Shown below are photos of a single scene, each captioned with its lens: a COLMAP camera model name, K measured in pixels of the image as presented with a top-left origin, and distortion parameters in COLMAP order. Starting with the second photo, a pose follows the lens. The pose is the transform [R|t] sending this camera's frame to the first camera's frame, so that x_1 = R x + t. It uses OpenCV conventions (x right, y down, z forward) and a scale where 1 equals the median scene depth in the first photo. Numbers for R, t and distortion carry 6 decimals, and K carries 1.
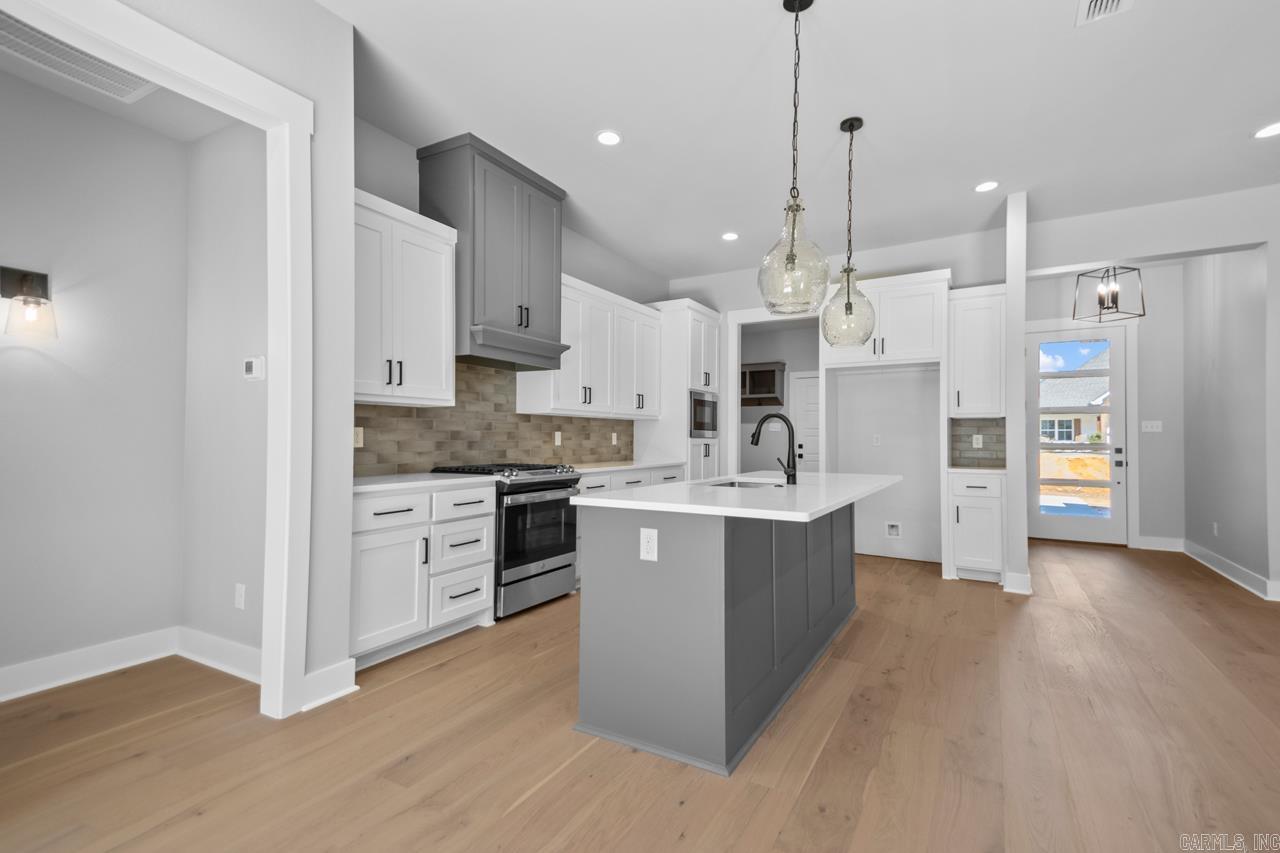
lens RADIAL K [[597.4, 0, 645.2], [0, 597.4, 425.5], [0, 0, 1]] dist [0.044219, -0.029309]
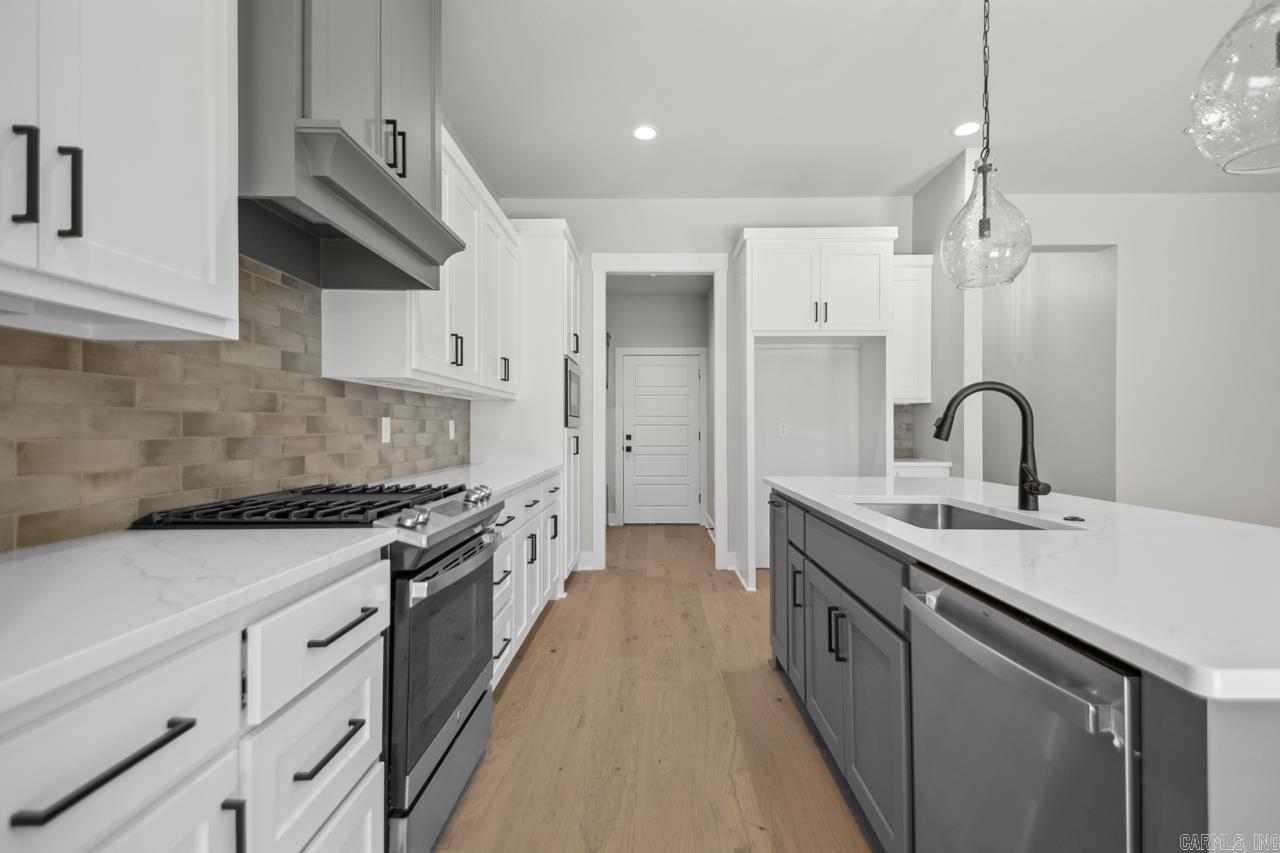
lens RADIAL K [[597.4, 0, 645.2], [0, 597.4, 425.5], [0, 0, 1]] dist [0.044219, -0.029309]
pose [[0.864514, -0.002567, 0.502602, -0.247436], [-0.006300, 0.999853, 0.015943, 0.008829], [-0.502569, -0.016949, 0.864371, 0.487846]]
